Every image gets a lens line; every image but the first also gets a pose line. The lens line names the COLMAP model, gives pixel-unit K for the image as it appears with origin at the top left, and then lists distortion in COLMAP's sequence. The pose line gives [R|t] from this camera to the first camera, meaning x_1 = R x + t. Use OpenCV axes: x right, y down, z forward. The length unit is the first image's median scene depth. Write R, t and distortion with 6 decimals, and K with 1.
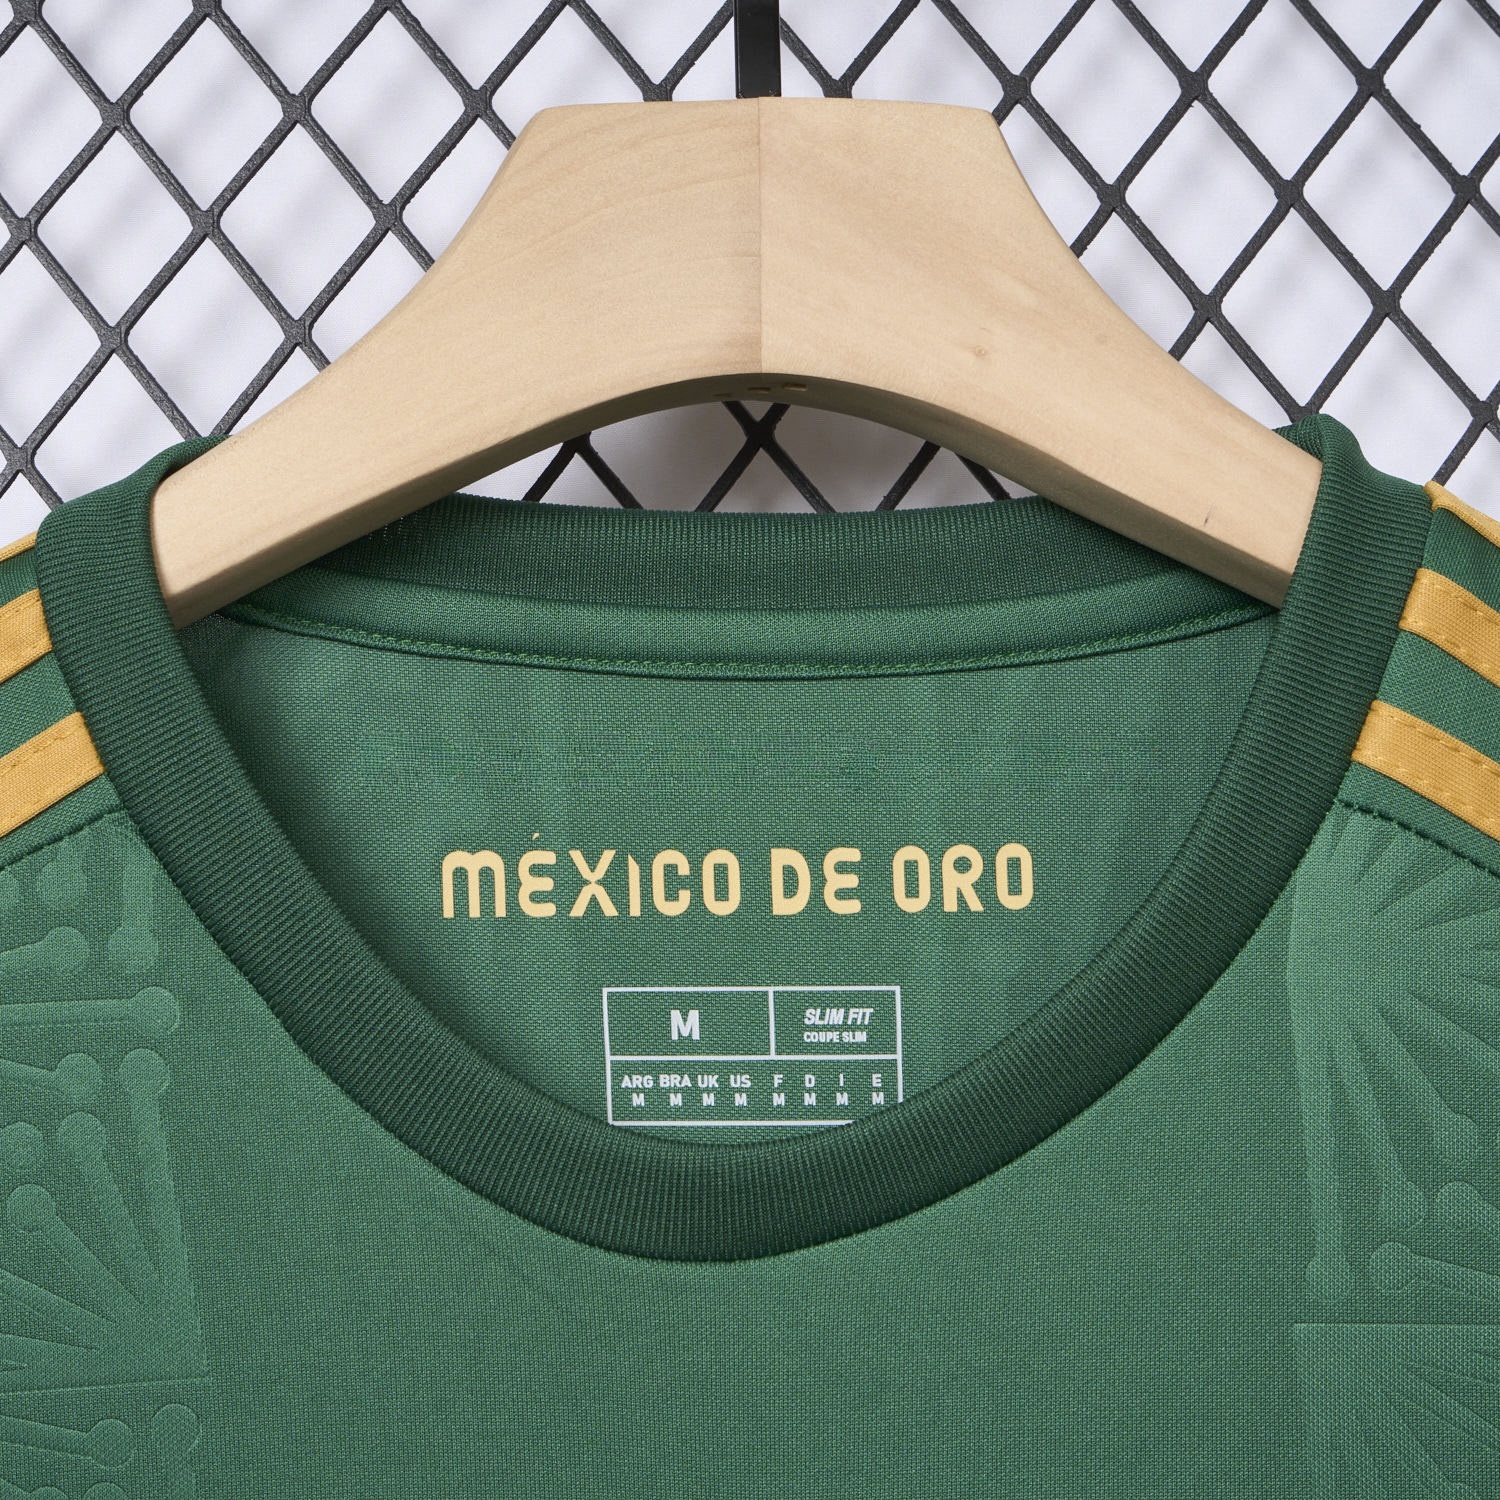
lens RADIAL K [[3081.2, 0, 750.0], [0, 3081.2, 750.0], [0, 0, 1]] dist [-0.023600, 0.214913]
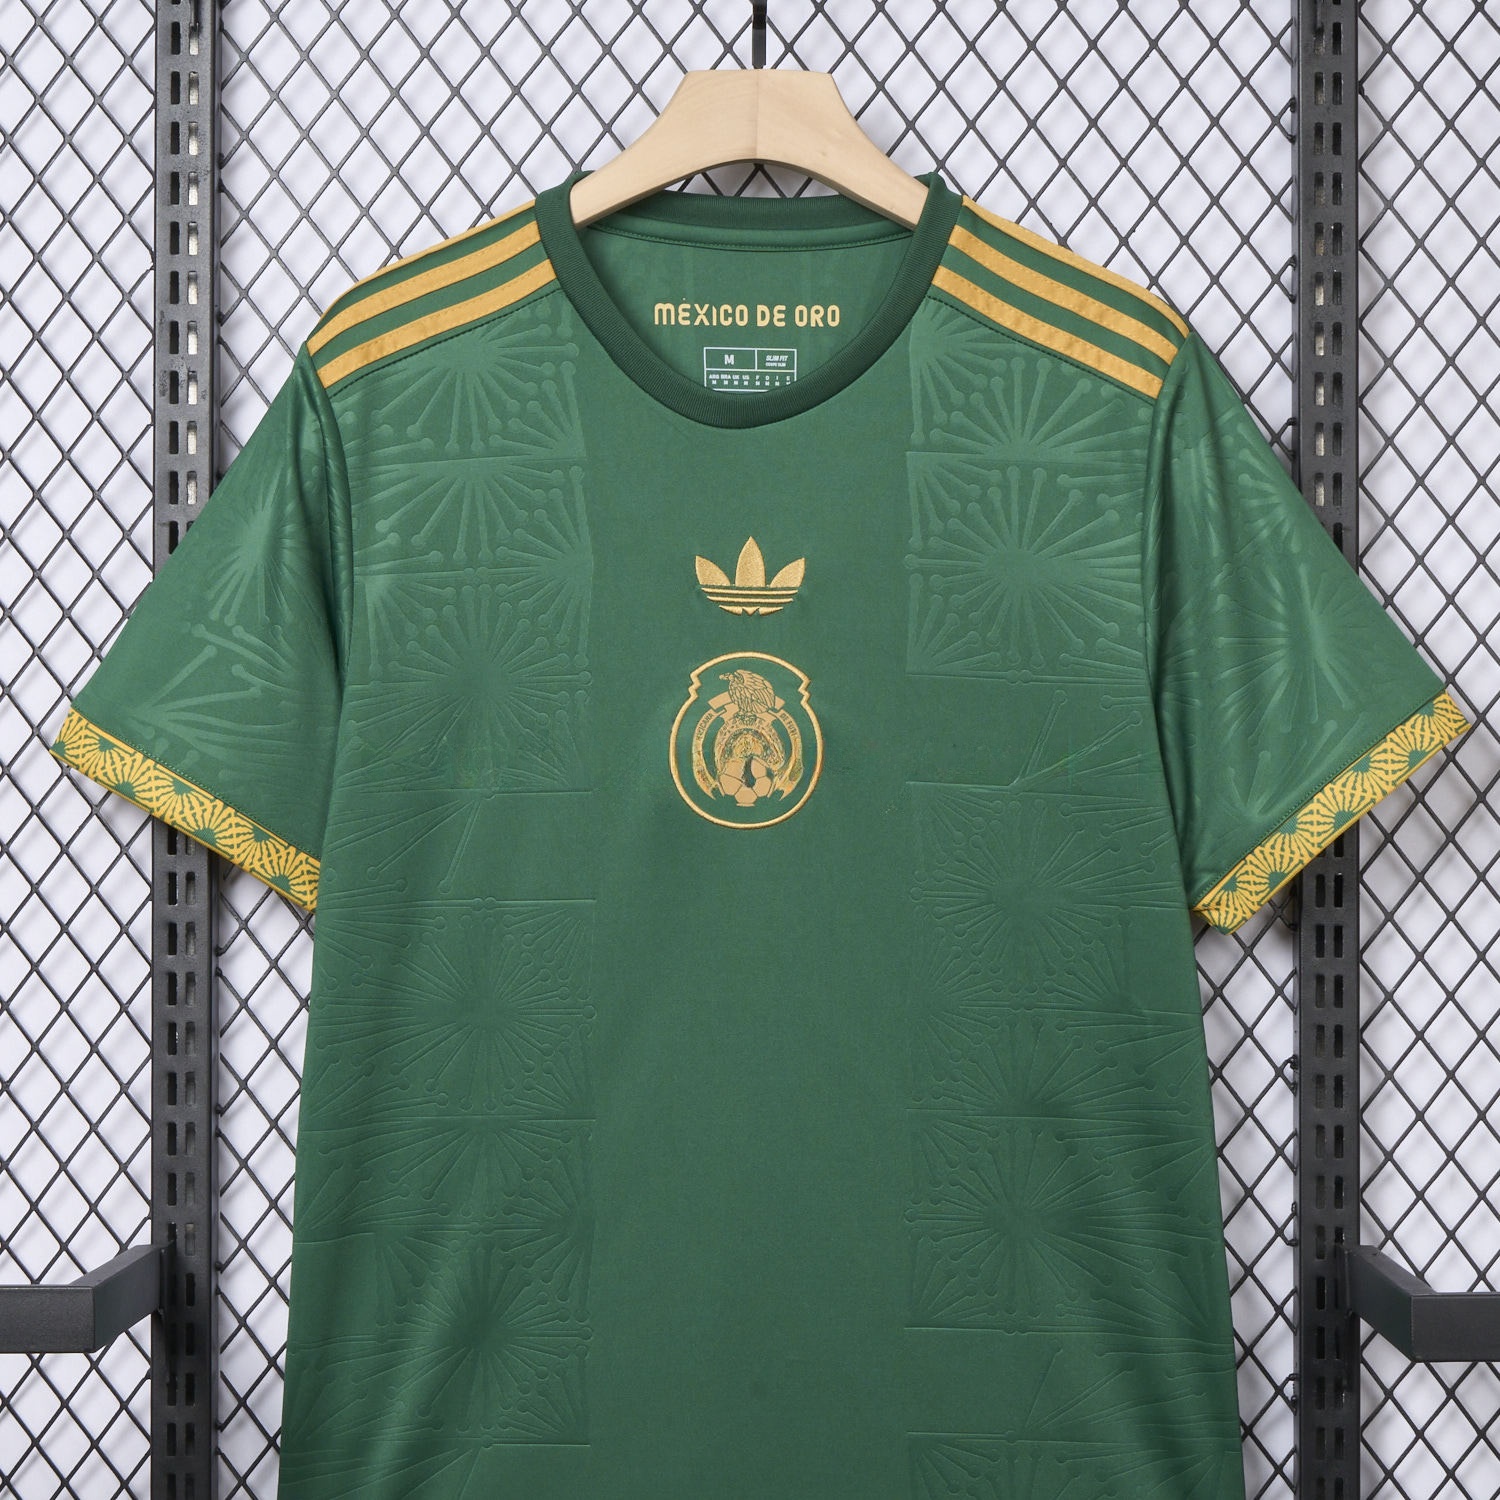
lens RADIAL K [[3081.2, 0, 750.0], [0, 3081.2, 750.0], [0, 0, 1]] dist [-0.023600, 0.214913]
pose [[0.999255, 0.028922, -0.025552, 0.095340], [-0.023598, 0.981796, 0.188465, -0.118405], [0.030538, -0.187721, 0.981748, -2.254541]]
